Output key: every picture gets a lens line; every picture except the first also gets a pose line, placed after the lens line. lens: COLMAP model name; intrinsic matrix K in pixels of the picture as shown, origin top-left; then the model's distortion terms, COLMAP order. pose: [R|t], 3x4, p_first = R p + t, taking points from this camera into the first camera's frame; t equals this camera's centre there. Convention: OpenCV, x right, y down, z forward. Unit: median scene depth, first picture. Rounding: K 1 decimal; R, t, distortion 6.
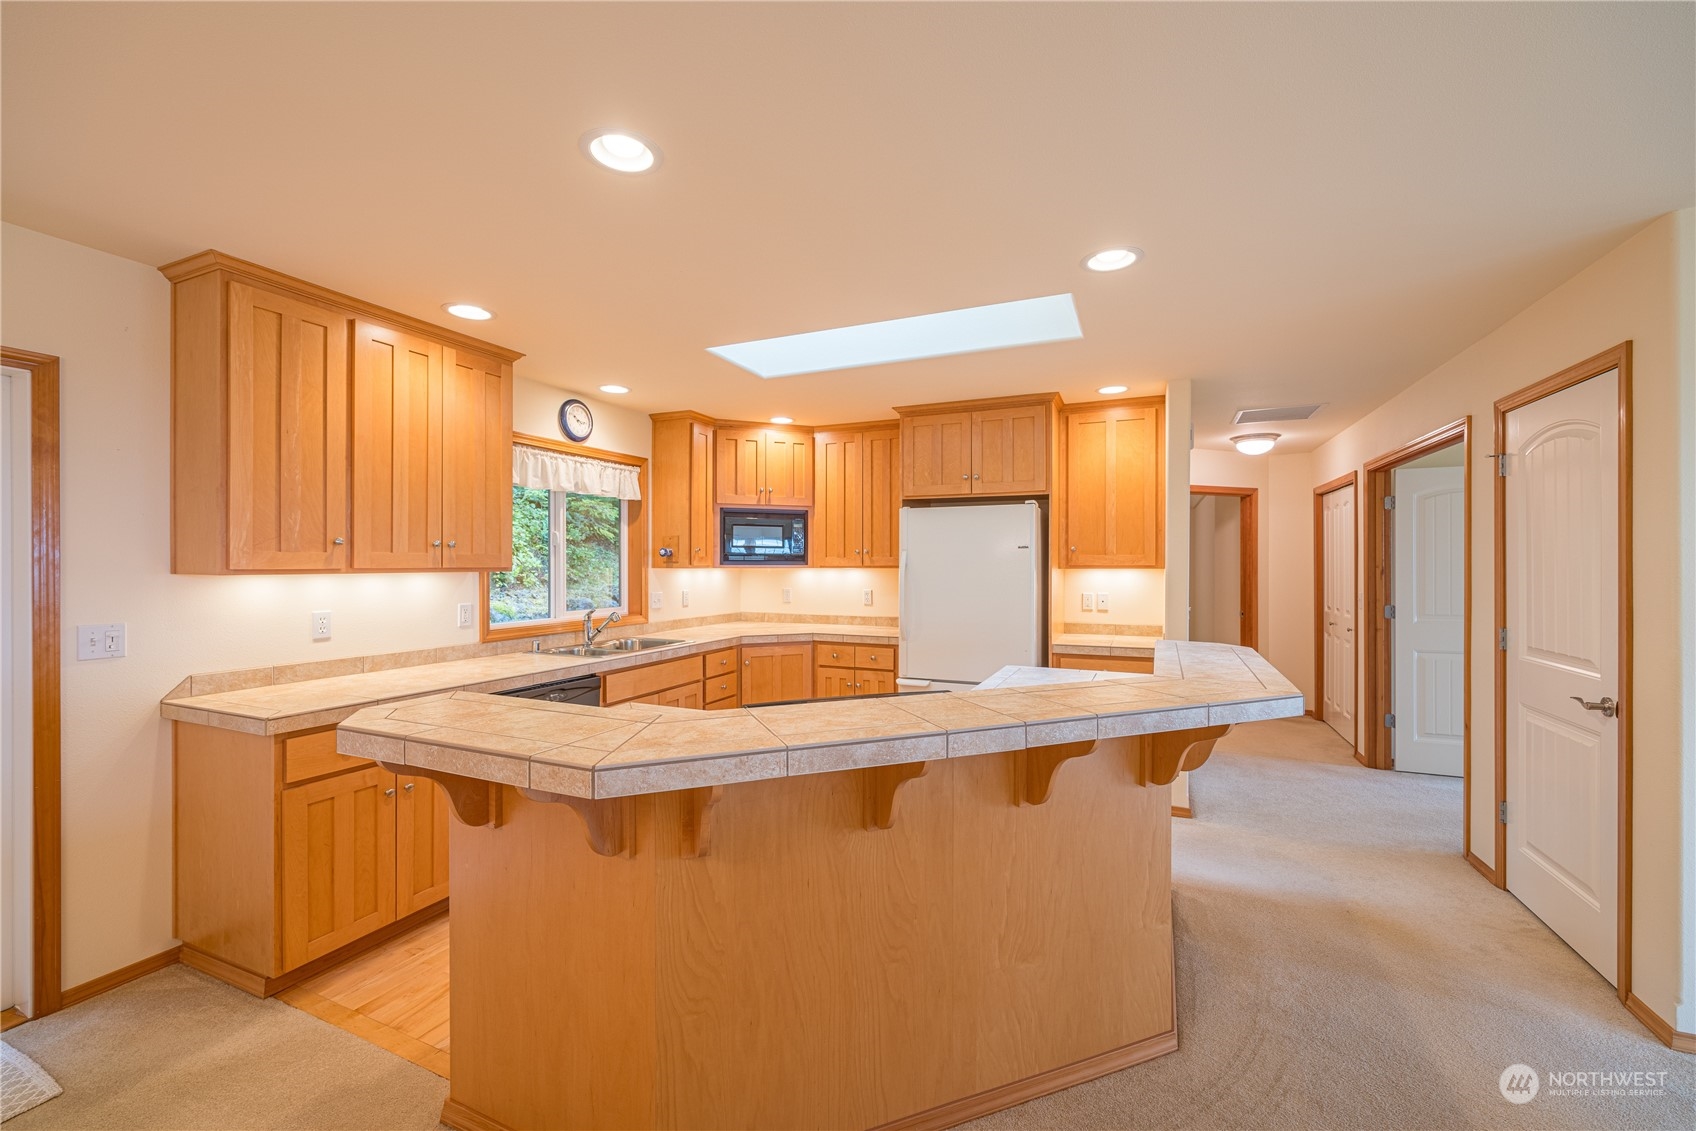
lens RADIAL K [[679.3, 0, 852.6], [0, 679.3, 566.6], [0, 0, 1]] dist [-0.002602, -0.000058]
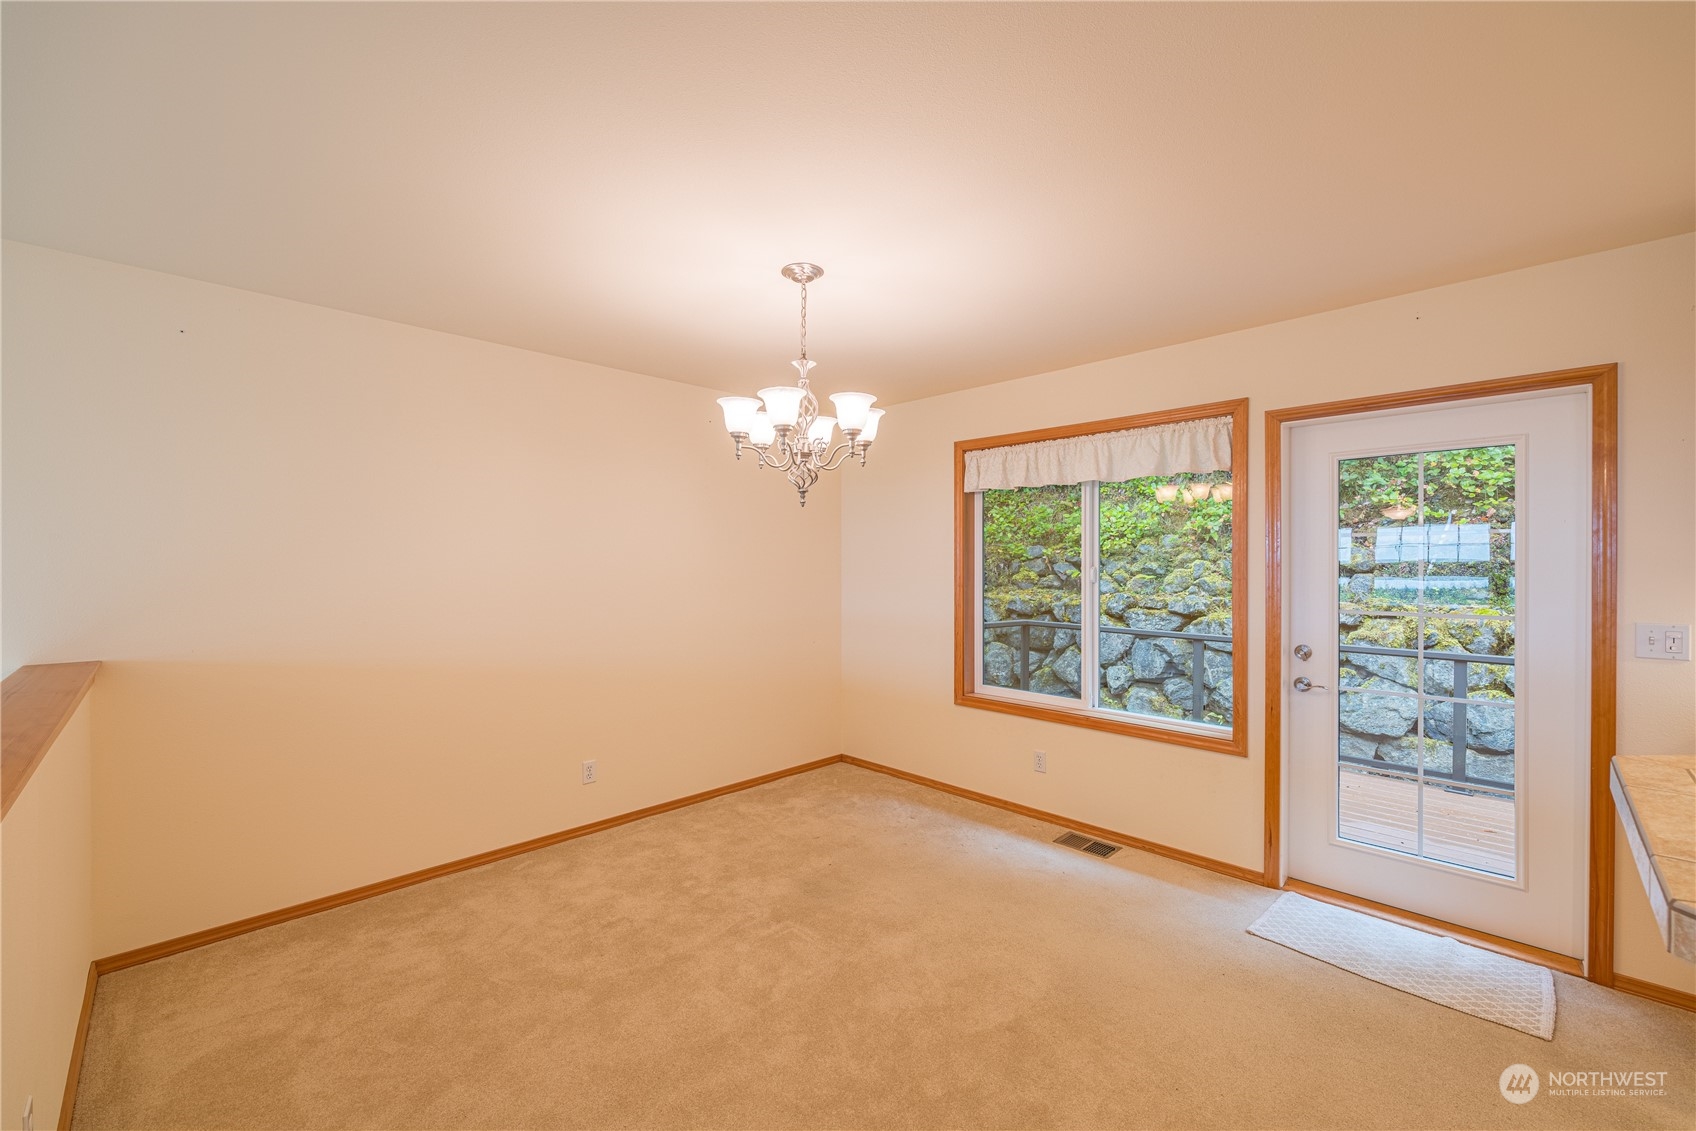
lens RADIAL K [[679.3, 0, 845.0], [0, 679.3, 564.2], [0, 0, 1]] dist [-0.002602, -0.000058]
pose [[-0.374911, 0.002969, -0.927056, 0.119441], [-0.002831, 0.999987, 0.004347, -0.000464], [0.927057, 0.004254, -0.374897, 0.144458]]
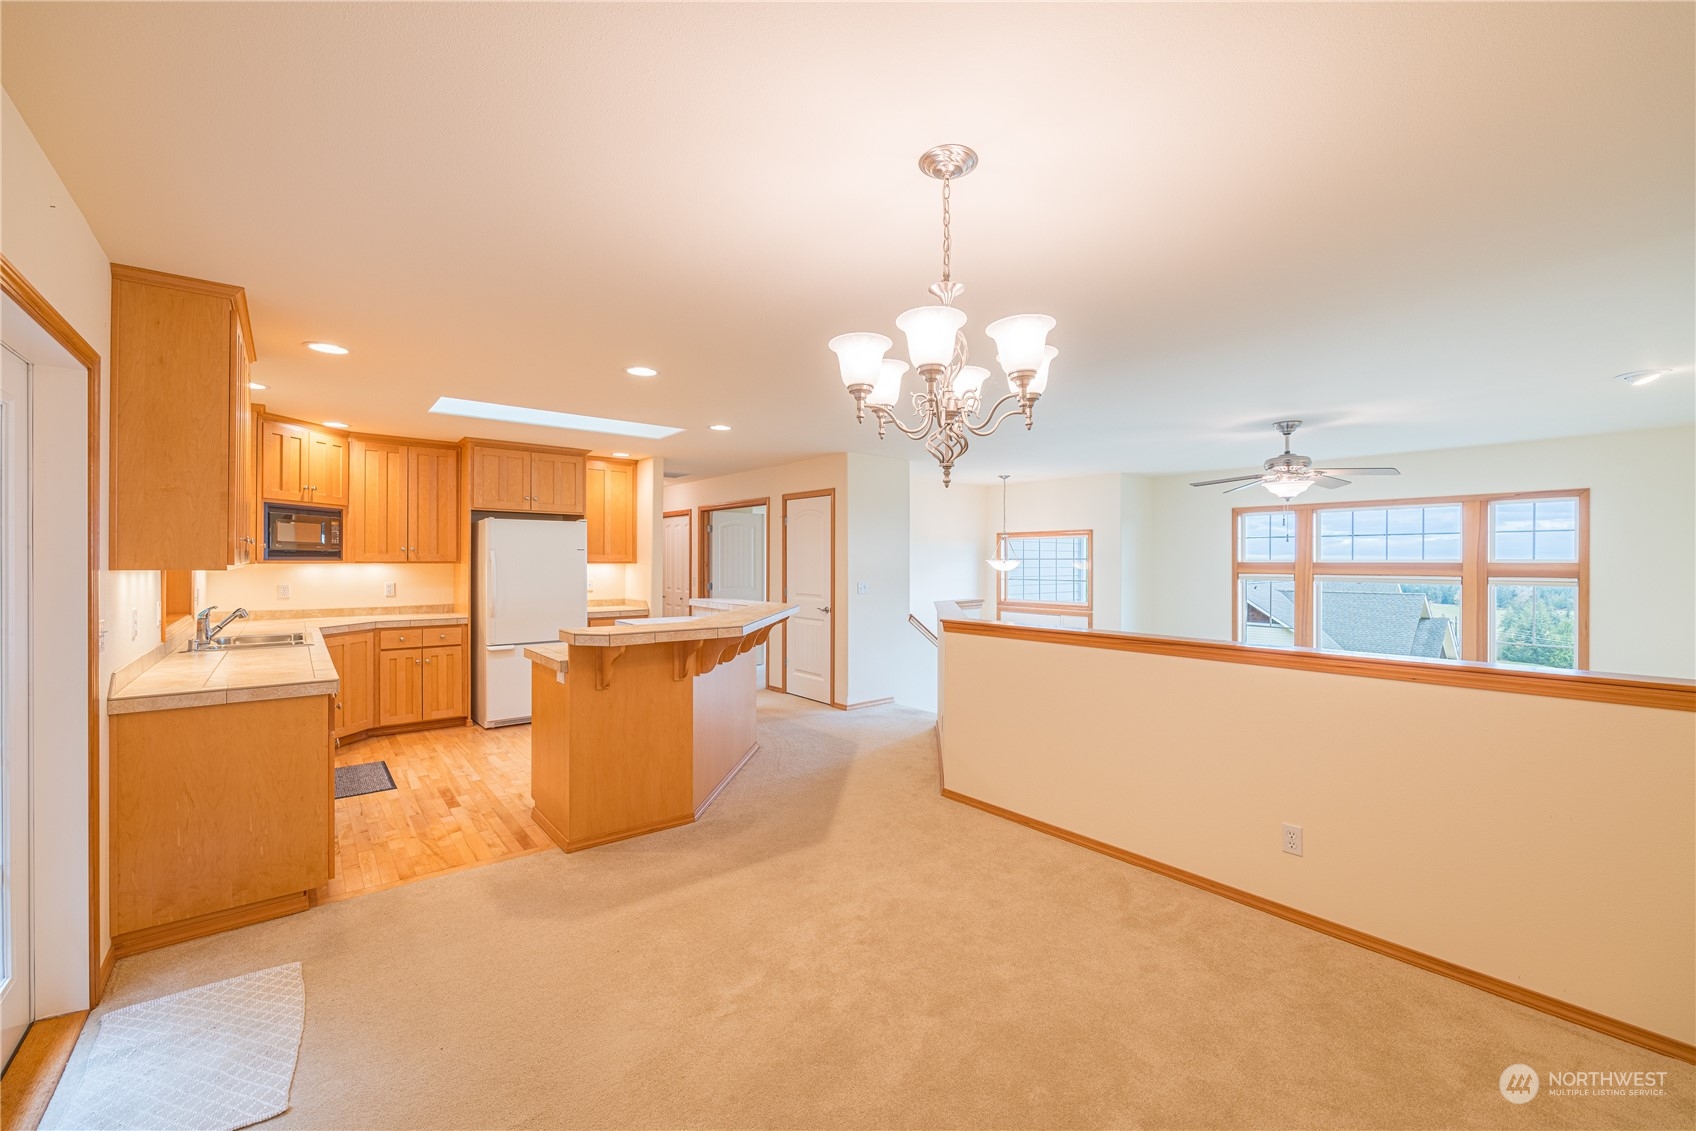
lens RADIAL K [[679.3, 0, 843.2], [0, 679.3, 565.6], [0, 0, 1]] dist [-0.002602, -0.000058]
pose [[0.466185, -0.003379, 0.884681, -0.769289], [0.000838, 0.999994, 0.003378, 0.003188], [-0.884687, -0.000834, 0.466185, -0.228760]]
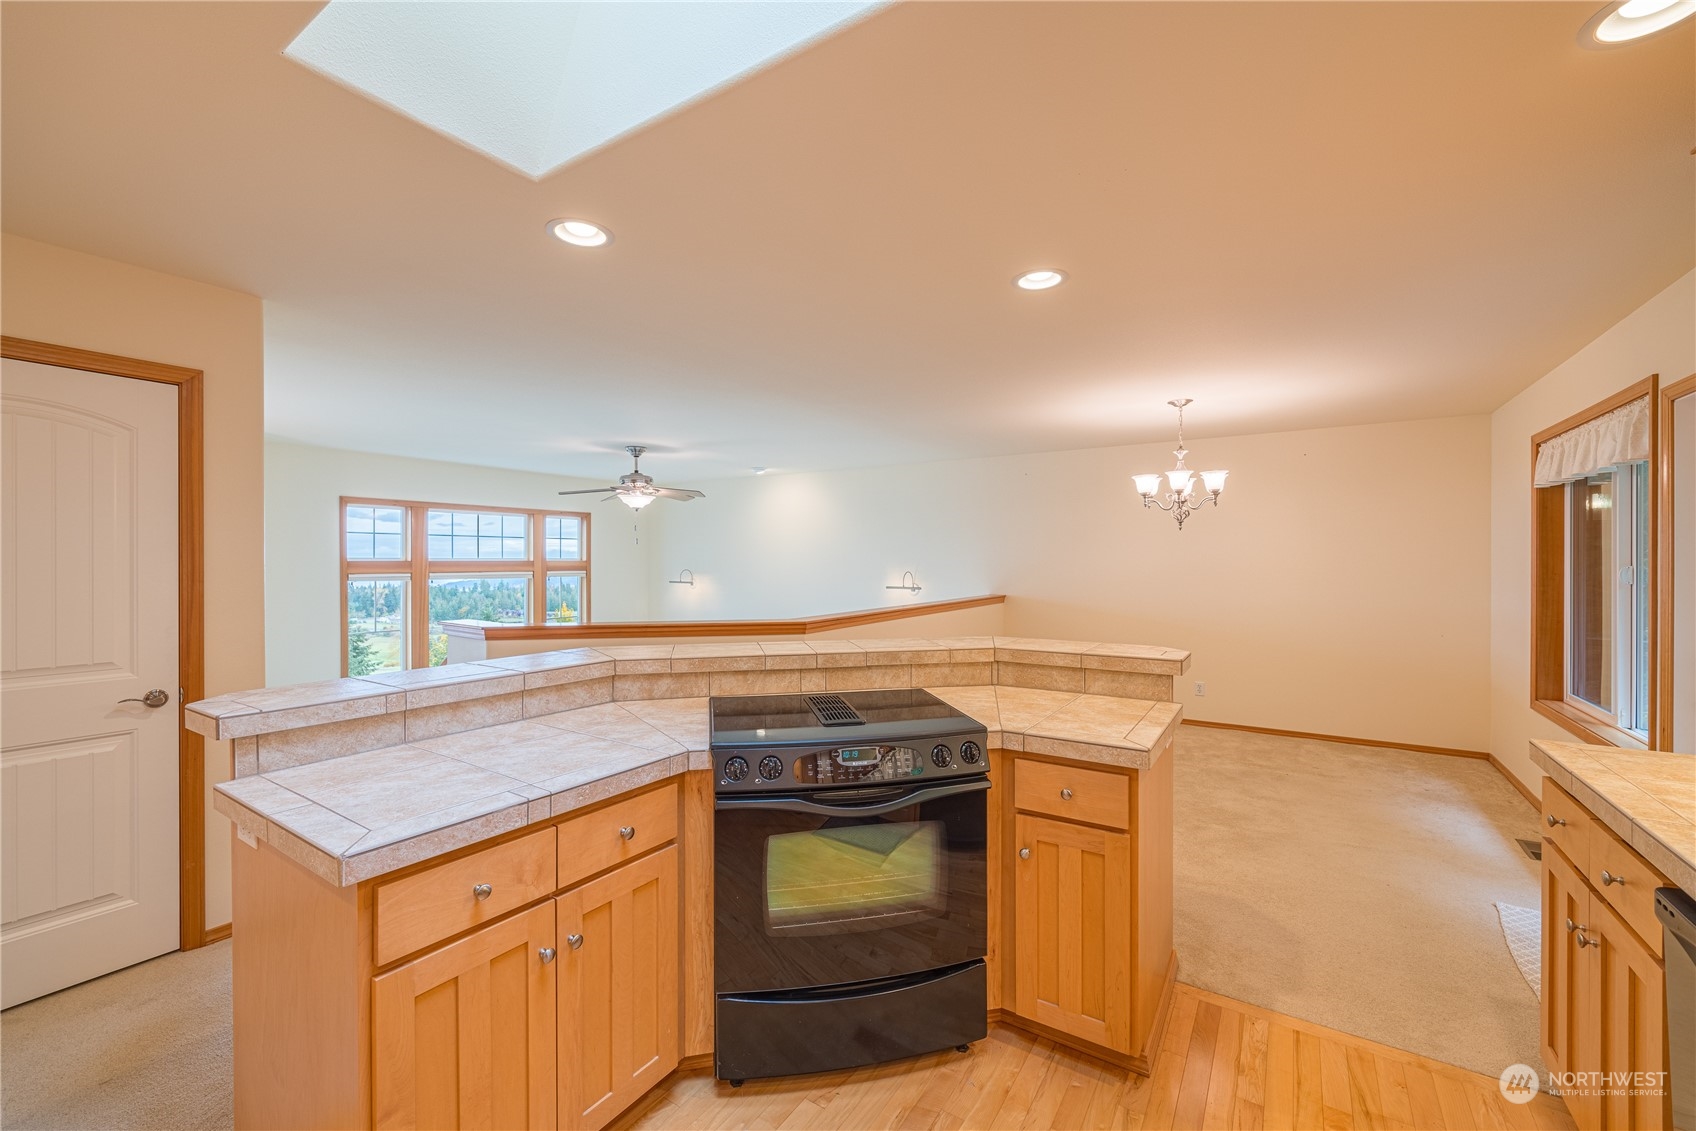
lens RADIAL K [[679.3, 0, 855.6], [0, 679.3, 564.4], [0, 0, 1]] dist [-0.002602, -0.000058]
pose [[-0.986157, -0.001292, 0.165808, -0.072793], [0.000327, 0.999953, 0.009736, -0.004924], [-0.165813, 0.009656, -0.986110, 0.988309]]
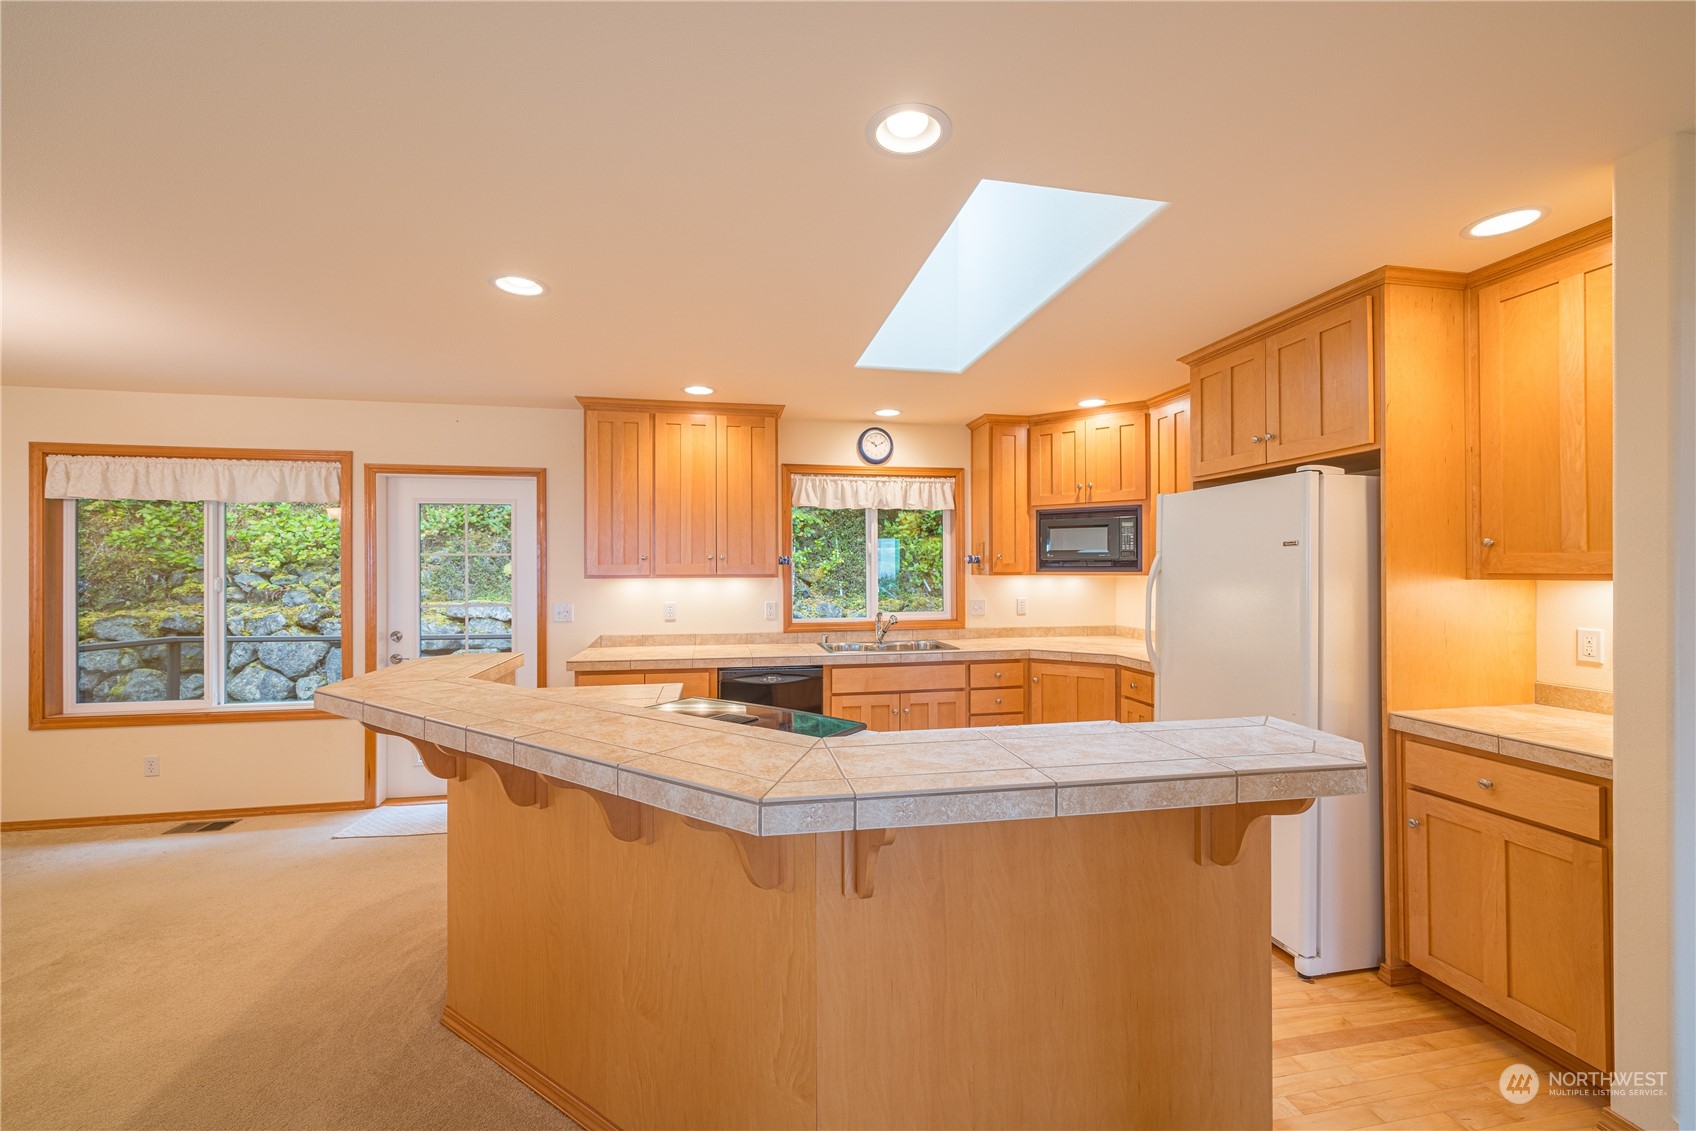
lens RADIAL K [[679.3, 0, 850.1], [0, 679.3, 568.2], [0, 0, 1]] dist [-0.002602, -0.000058]
pose [[0.569551, -0.004446, -0.821944, 0.484053], [-0.000268, 0.999984, -0.005594, -0.002297], [0.821956, 0.003407, 0.569541, 0.298789]]
